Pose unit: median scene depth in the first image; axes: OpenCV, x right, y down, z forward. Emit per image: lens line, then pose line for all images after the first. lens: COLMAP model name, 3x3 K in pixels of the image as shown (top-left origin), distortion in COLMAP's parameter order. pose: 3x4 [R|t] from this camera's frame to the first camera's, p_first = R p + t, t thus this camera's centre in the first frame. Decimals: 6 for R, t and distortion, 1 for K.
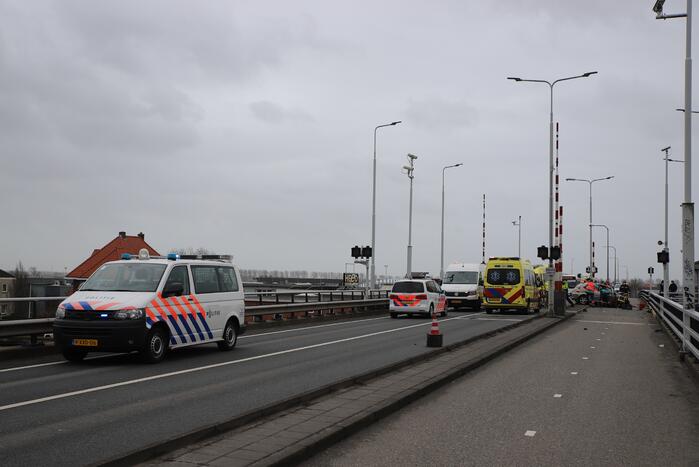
lens RADIAL K [[857.3, 0, 344.5], [0, 857.3, 239.1], [0, 0, 1]] dist [0.050845, 0.000000]
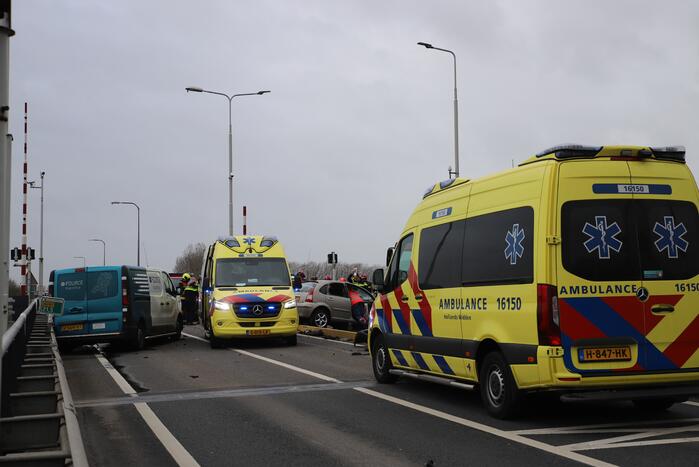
lens RADIAL K [[895.0, 0, 347.4], [0, 895.0, 226.2], [0, 0, 1]] dist [0.064830, 0.000000]
pose [[0.792601, 0.010571, 0.609650, -0.000652], [0.001540, 0.999812, -0.019338, 0.049200], [-0.609739, 0.016266, 0.792435, 0.961004]]
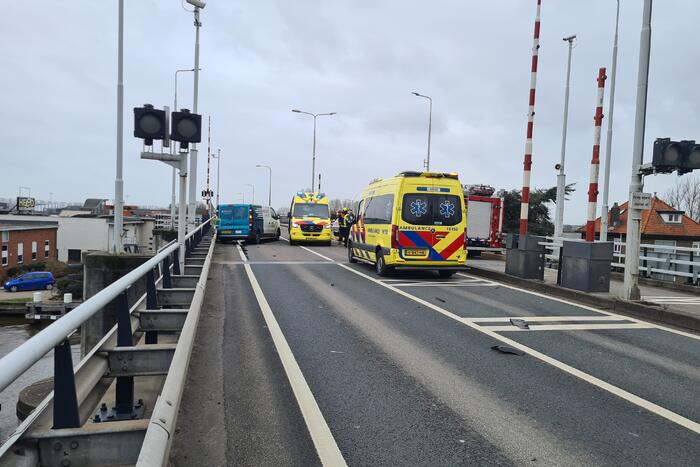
lens RADIAL K [[514.4, 0, 359.6], [0, 514.4, 238.2], [0, 0, 1]] dist [0.058123, -0.020268]
pose [[0.830662, -0.011336, 0.556662, -0.030813], [-0.047653, 0.994677, 0.091365, 0.038144], [-0.554734, -0.102420, 0.825700, 0.840867]]
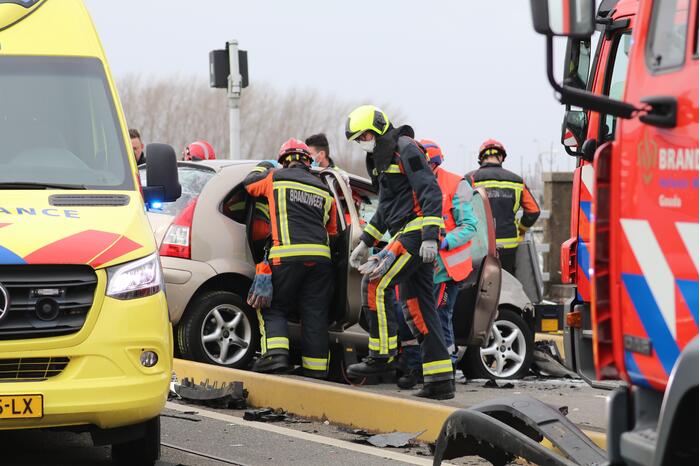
lens RADIAL K [[3283.1, 0, 349.2], [0, 3283.1, 231.2], [0, 0, 1]] dist [-0.836668, 0.000000]
pose [[0.772862, -0.033590, 0.633684, 0.060814], [-0.012678, 0.997581, 0.068342, 0.051083], [-0.634447, -0.060852, 0.770567, 1.076262]]
